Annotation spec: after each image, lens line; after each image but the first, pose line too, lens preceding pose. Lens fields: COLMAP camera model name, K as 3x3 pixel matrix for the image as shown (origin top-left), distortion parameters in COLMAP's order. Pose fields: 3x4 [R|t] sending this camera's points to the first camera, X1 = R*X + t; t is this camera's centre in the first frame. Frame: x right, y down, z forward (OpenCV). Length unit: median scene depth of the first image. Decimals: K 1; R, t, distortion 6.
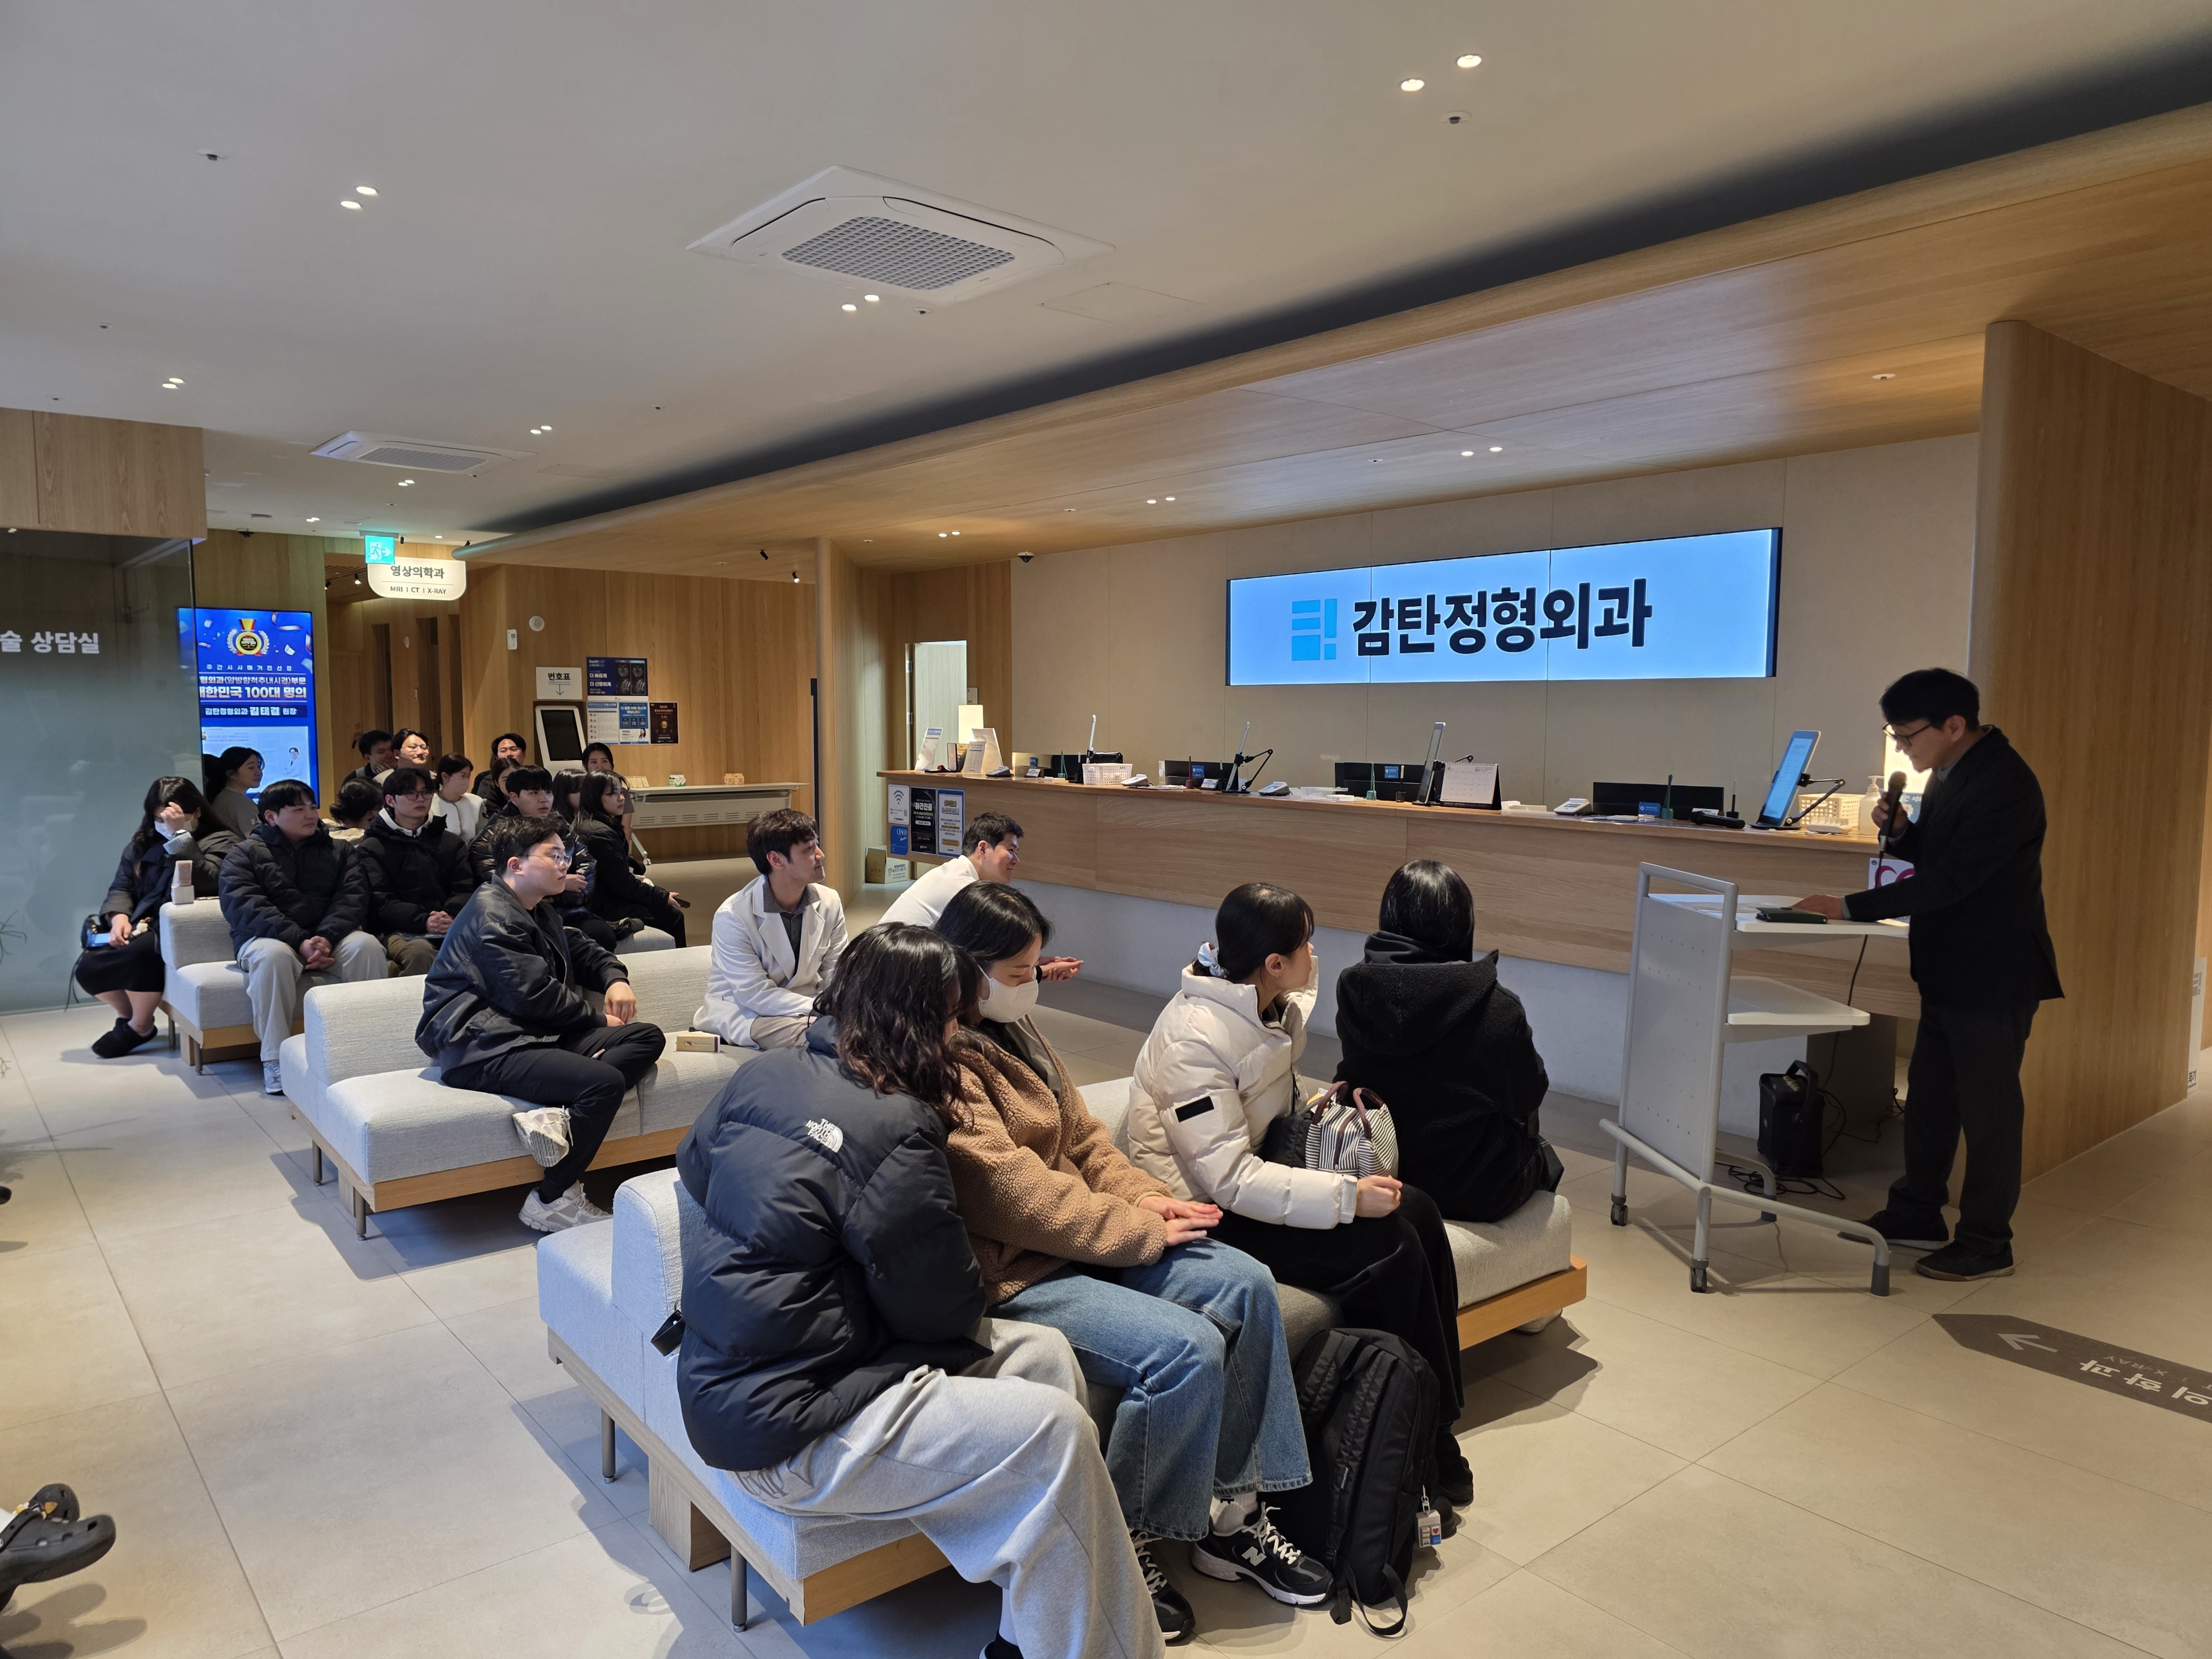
lens RADIAL K [[1482.8, 0, 1101.5], [0, 1482.8, 844.2], [0, 0, 1]] dist [0.063846, -0.058611]
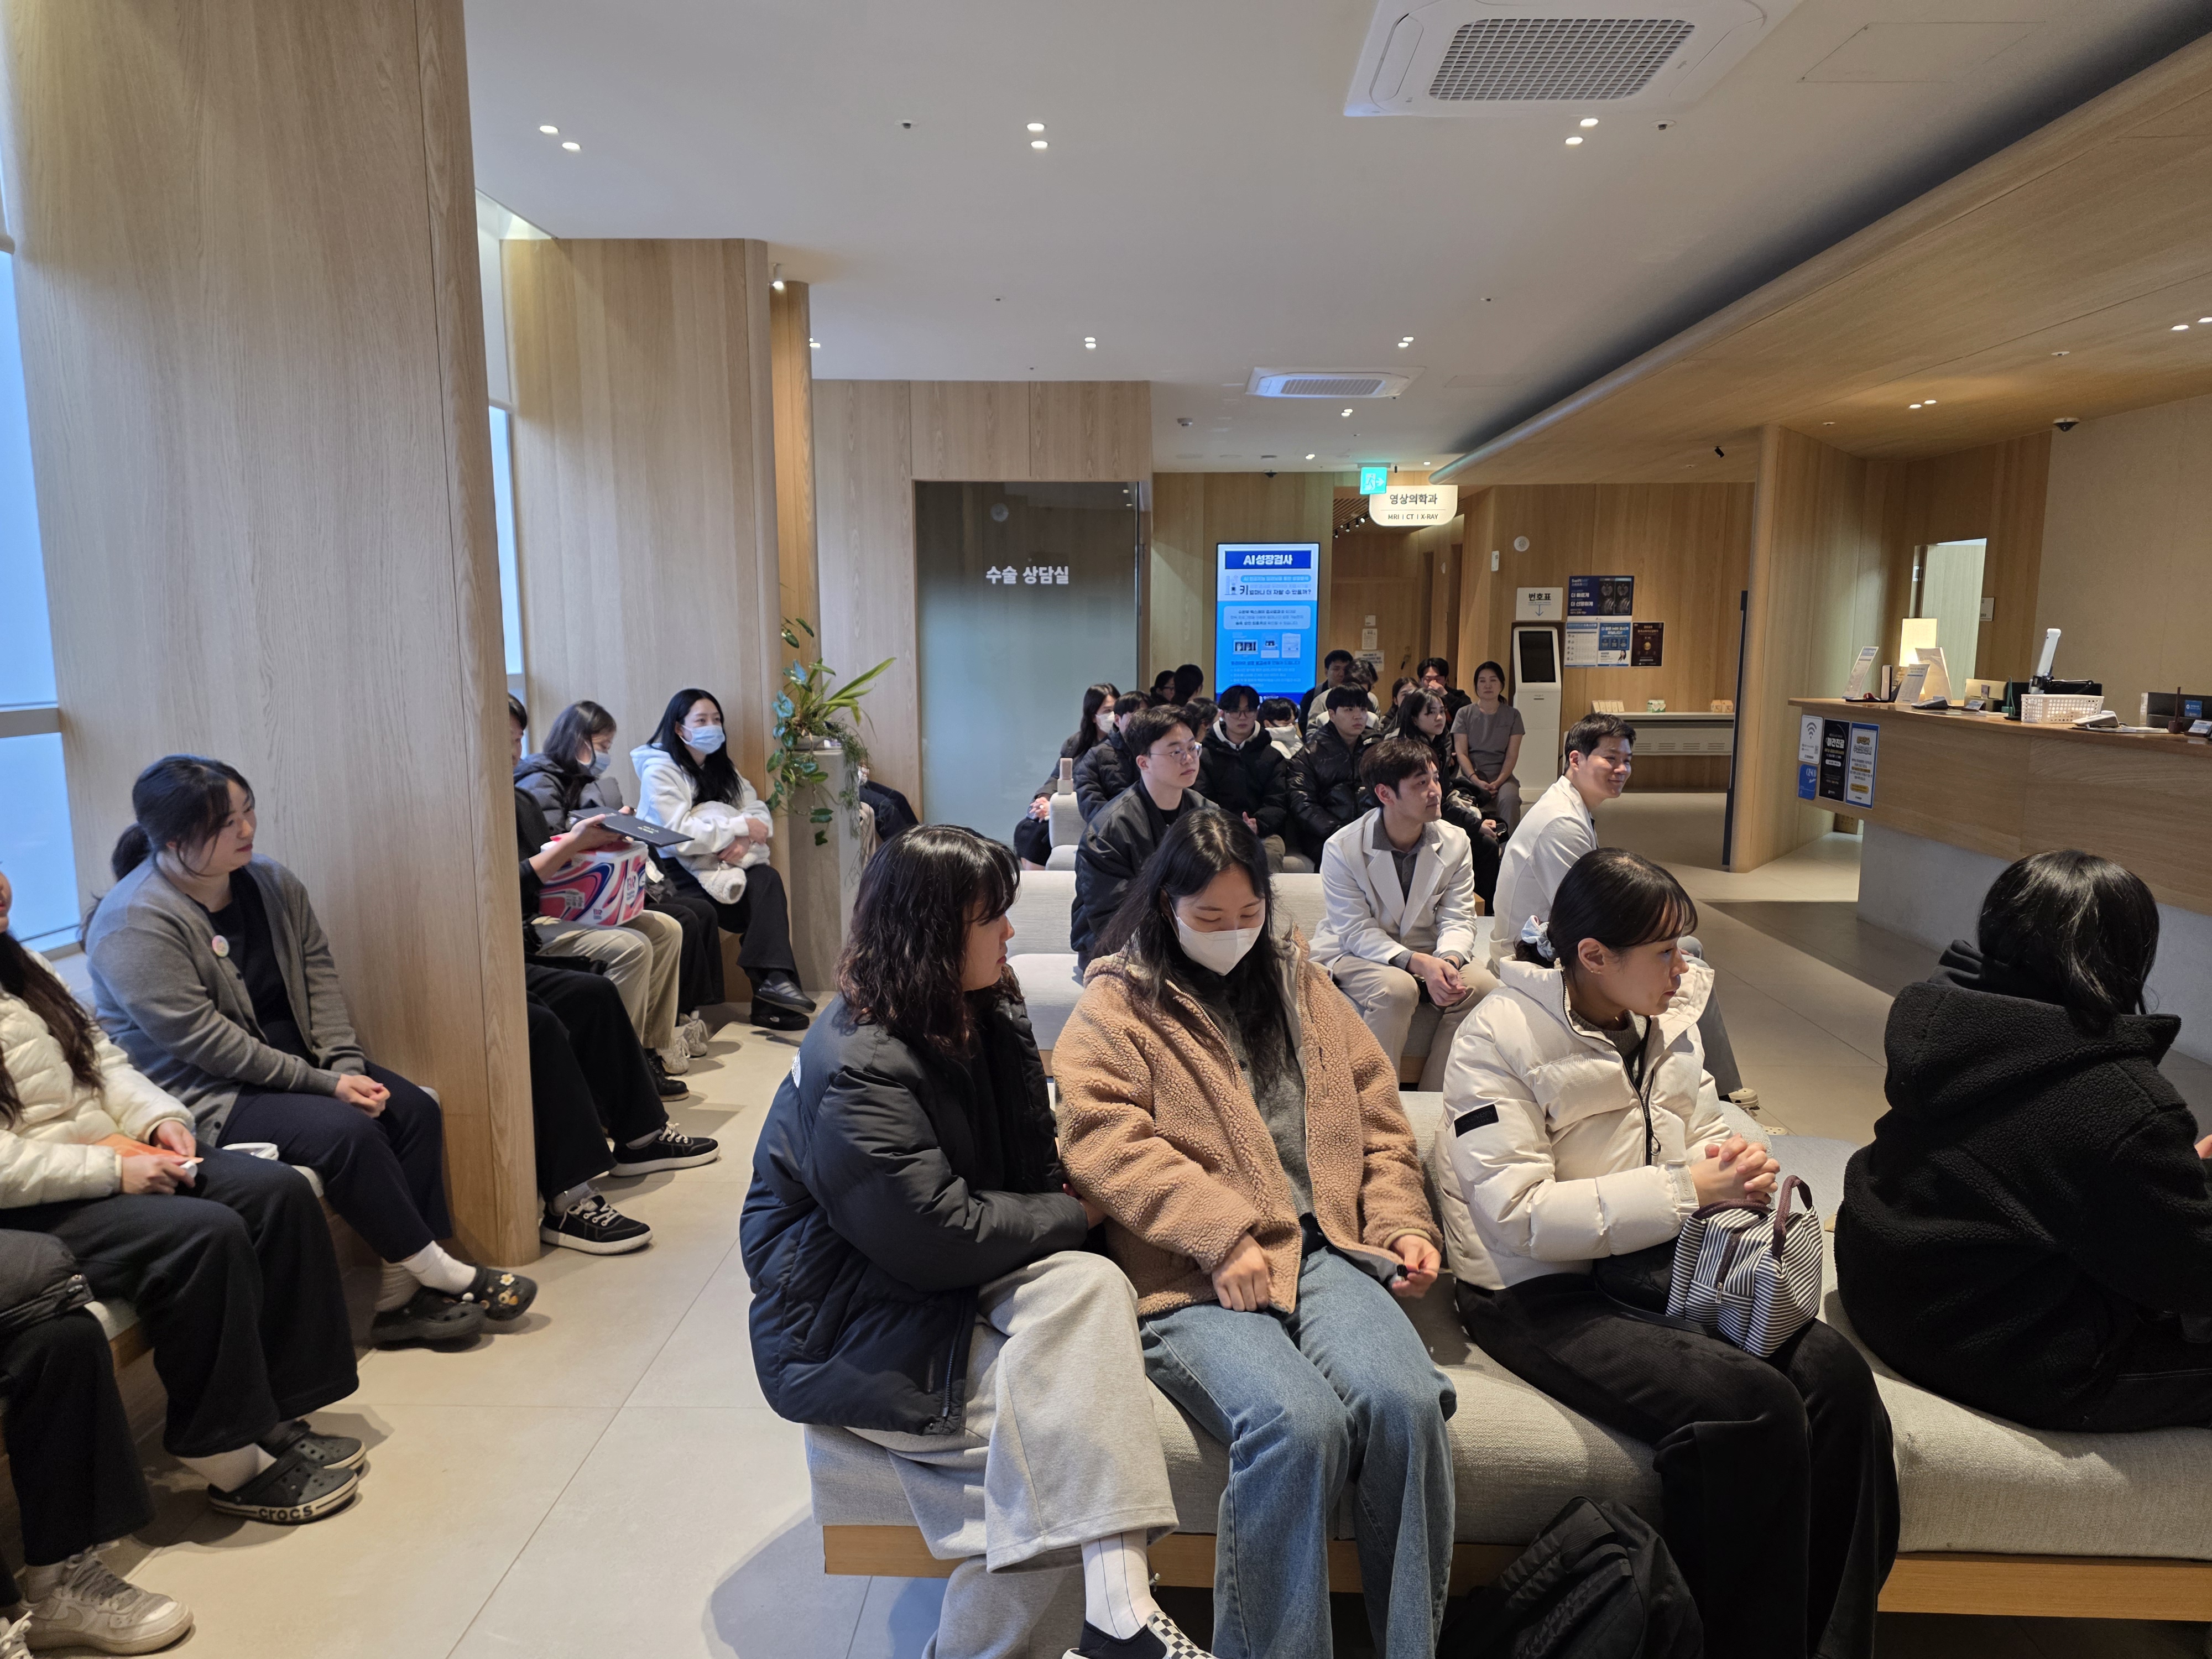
lens RADIAL K [[1482.8, 0, 1138.6], [0, 1482.8, 834.2], [0, 0, 1]] dist [0.063846, -0.058611]
pose [[0.761974, 0.084504, -0.642070, 0.134134], [-0.056545, 0.996345, 0.064026, -0.007042], [0.645134, -0.012481, 0.763967, 0.124175]]
